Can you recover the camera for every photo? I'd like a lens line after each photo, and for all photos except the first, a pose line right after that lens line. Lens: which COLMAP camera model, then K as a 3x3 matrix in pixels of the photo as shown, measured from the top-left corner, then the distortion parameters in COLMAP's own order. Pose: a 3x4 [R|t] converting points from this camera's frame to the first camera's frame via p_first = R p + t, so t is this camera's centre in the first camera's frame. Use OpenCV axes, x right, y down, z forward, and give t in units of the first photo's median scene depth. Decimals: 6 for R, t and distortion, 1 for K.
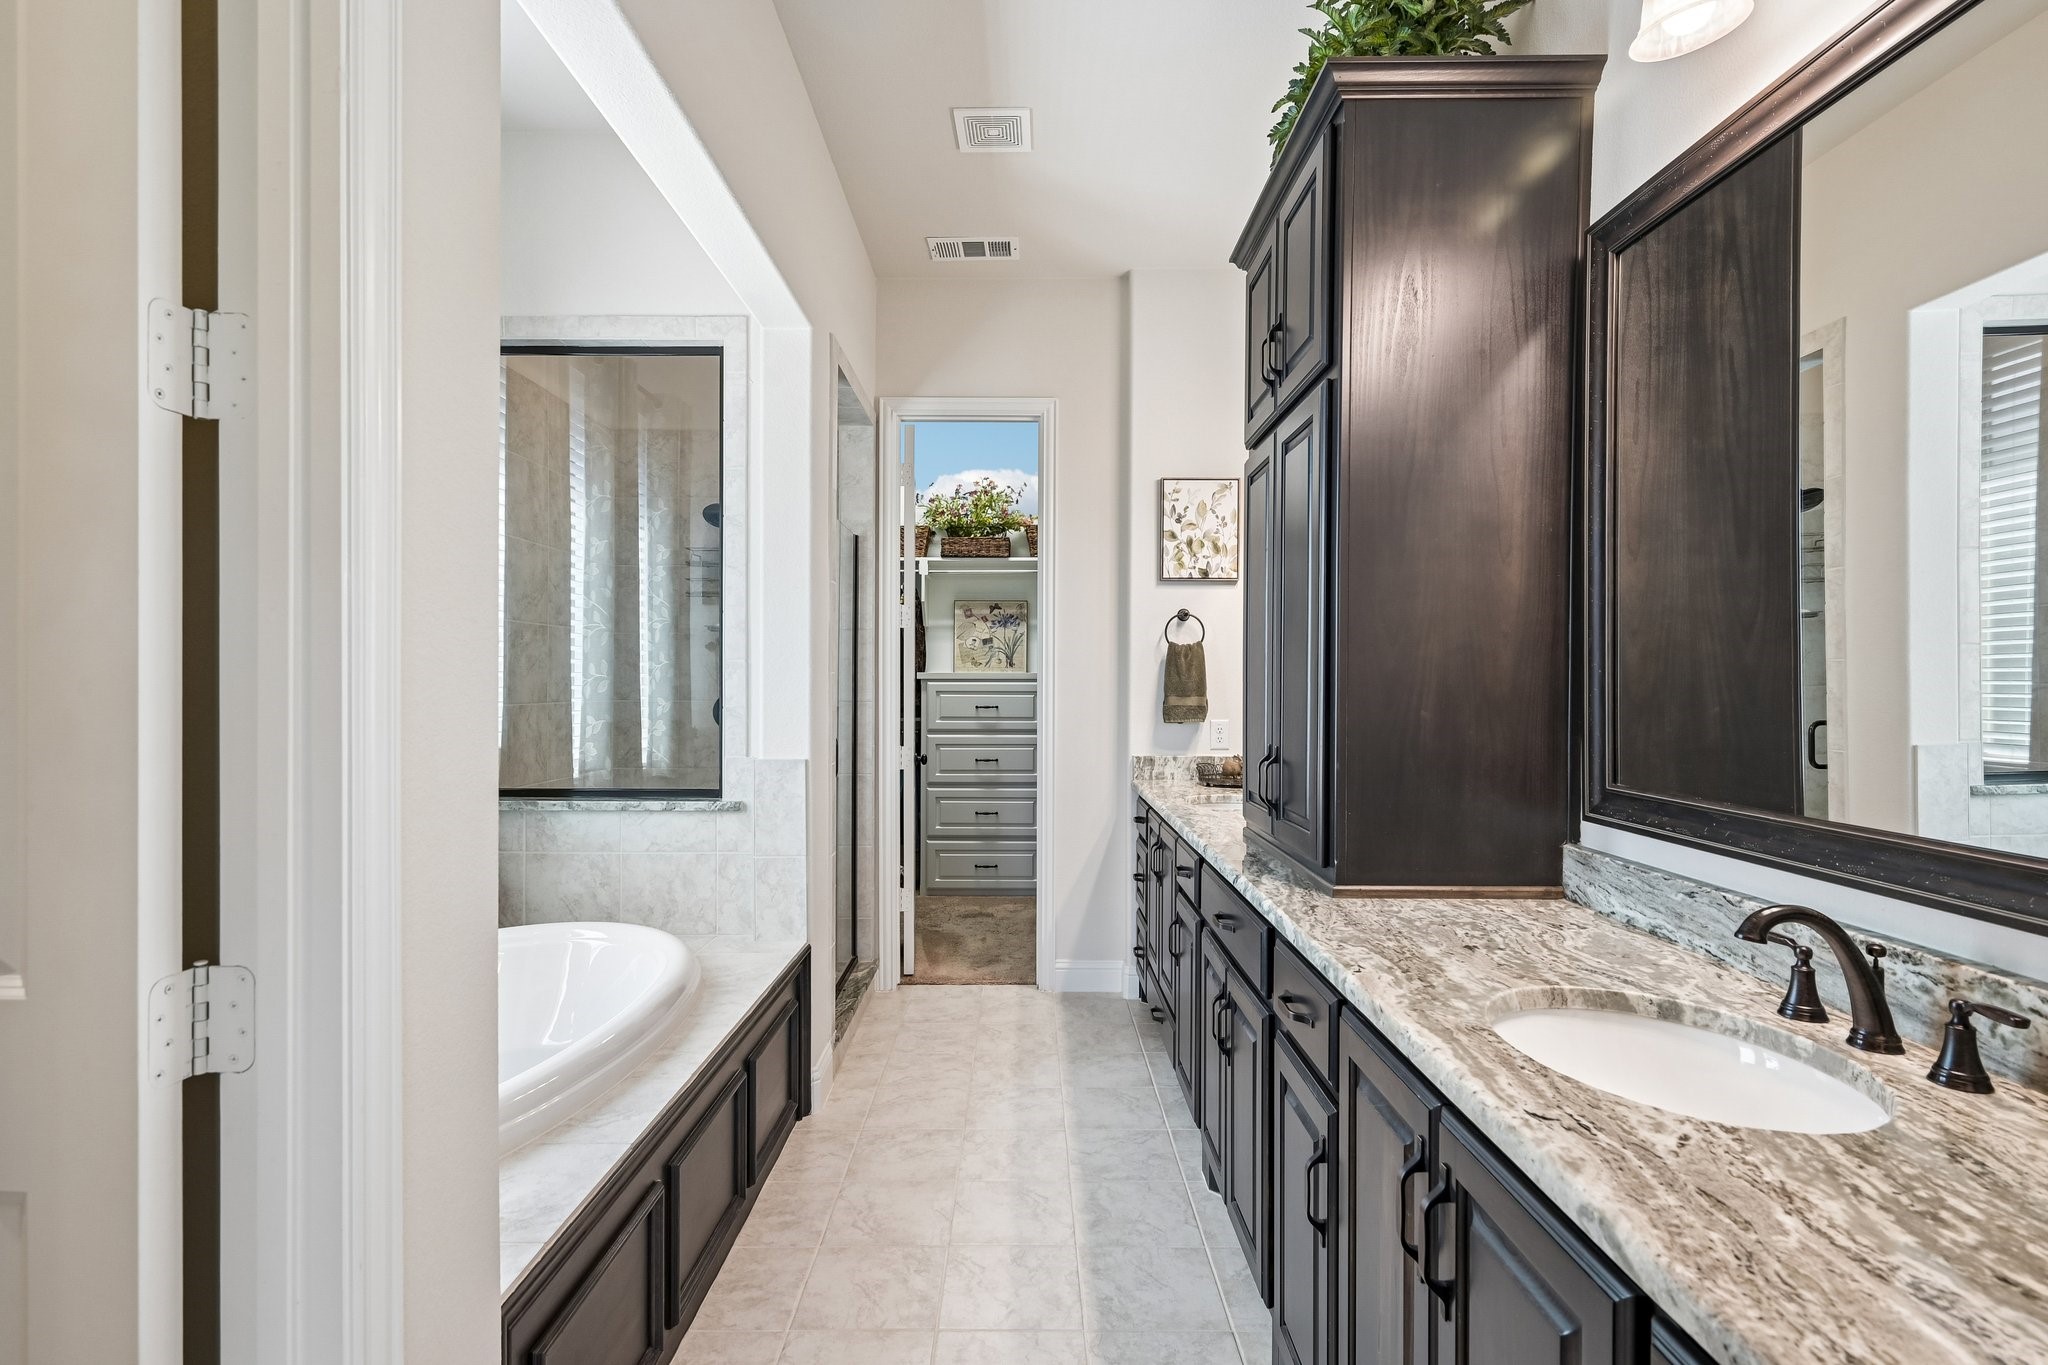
lens RADIAL K [[1005.4, 0, 1020.2], [0, 1005.4, 680.8], [0, 0, 1]] dist [-0.005017, 0.005240]
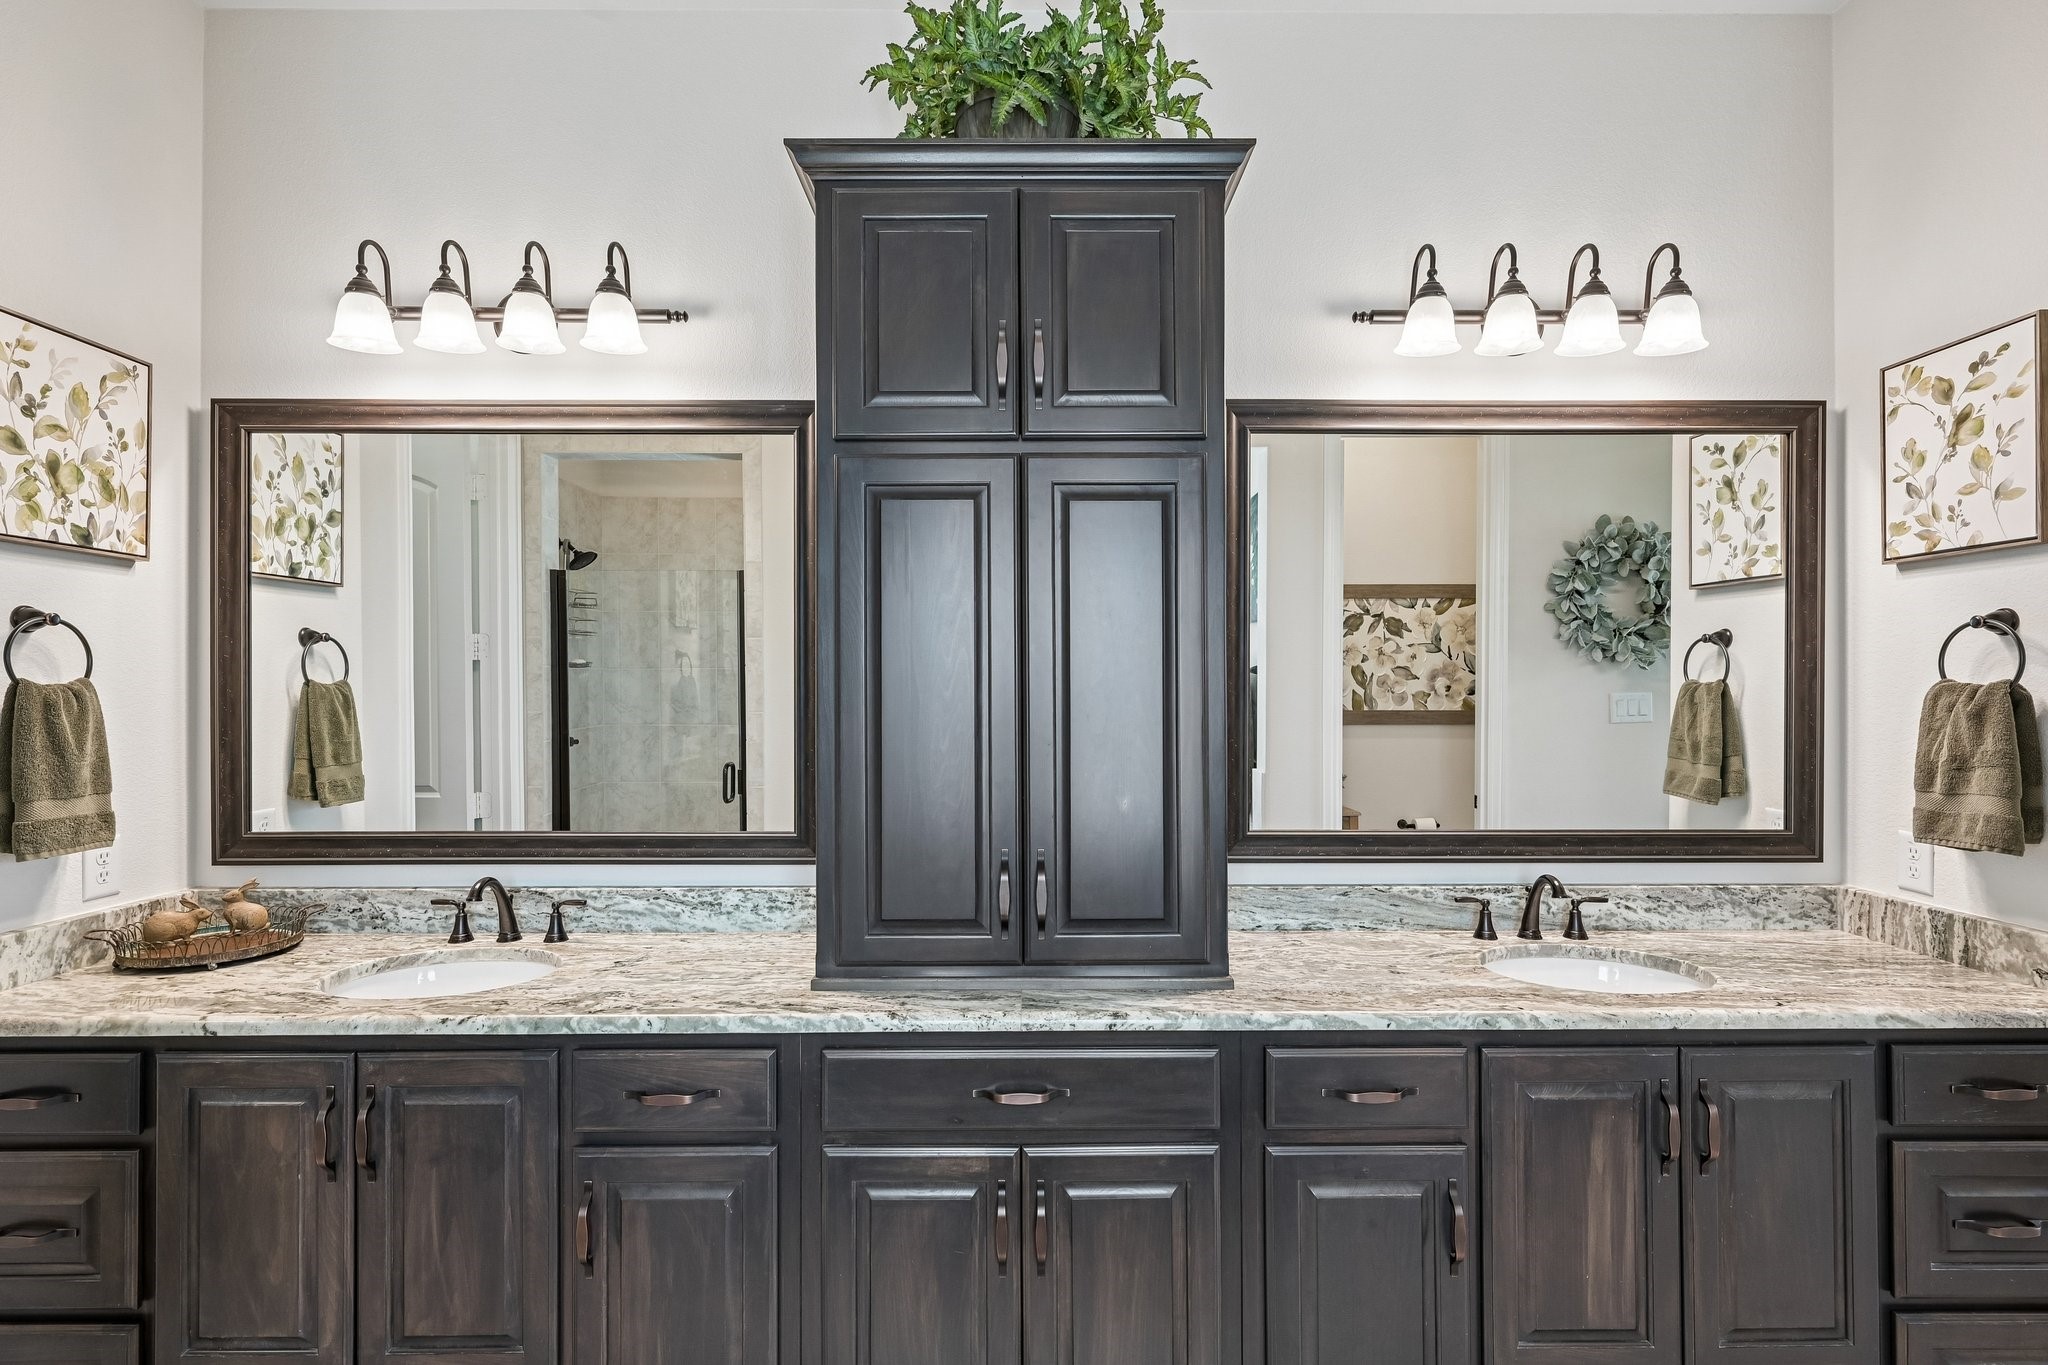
lens RADIAL K [[952.2, 0, 1026.3], [0, 952.2, 693.1], [0, 0, 1]] dist [0.002424, -0.001712]
pose [[-0.019768, 0.000590, 0.999804, -0.360718], [-0.002037, 0.999998, -0.000631, -0.042001], [-0.999803, -0.002049, -0.019766, 0.714881]]
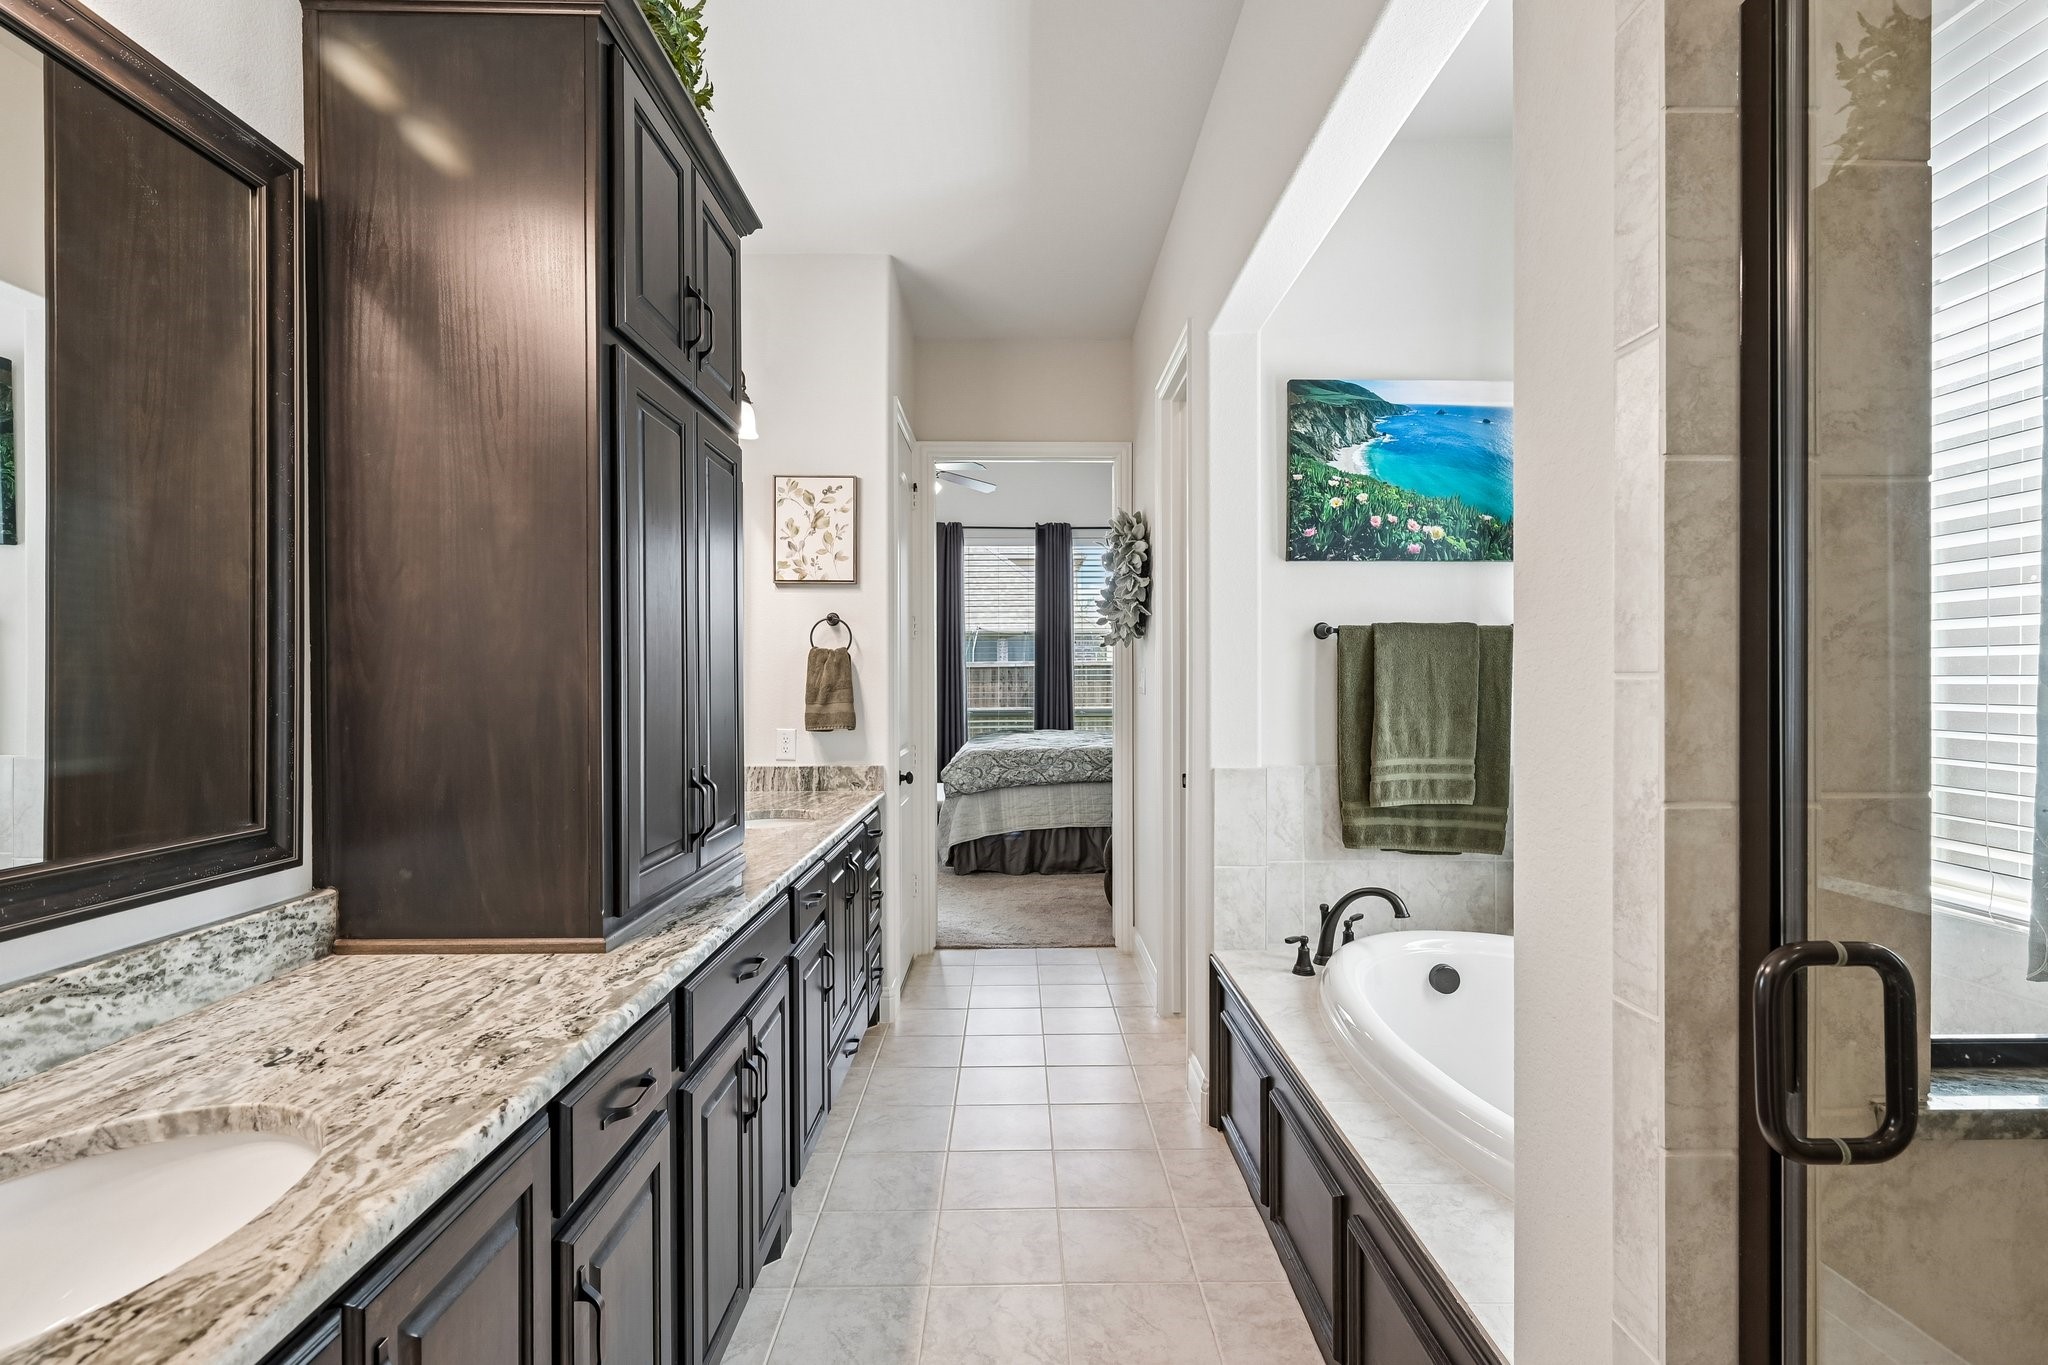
lens RADIAL K [[952.2, 0, 1026.5], [0, 952.2, 679.3], [0, 0, 1]] dist [0.002424, -0.001712]
pose [[-0.999773, 0.004245, -0.020902, -0.019589], [0.004374, 0.999972, -0.006128, -0.004357], [0.020875, -0.006218, -0.999763, 1.288230]]
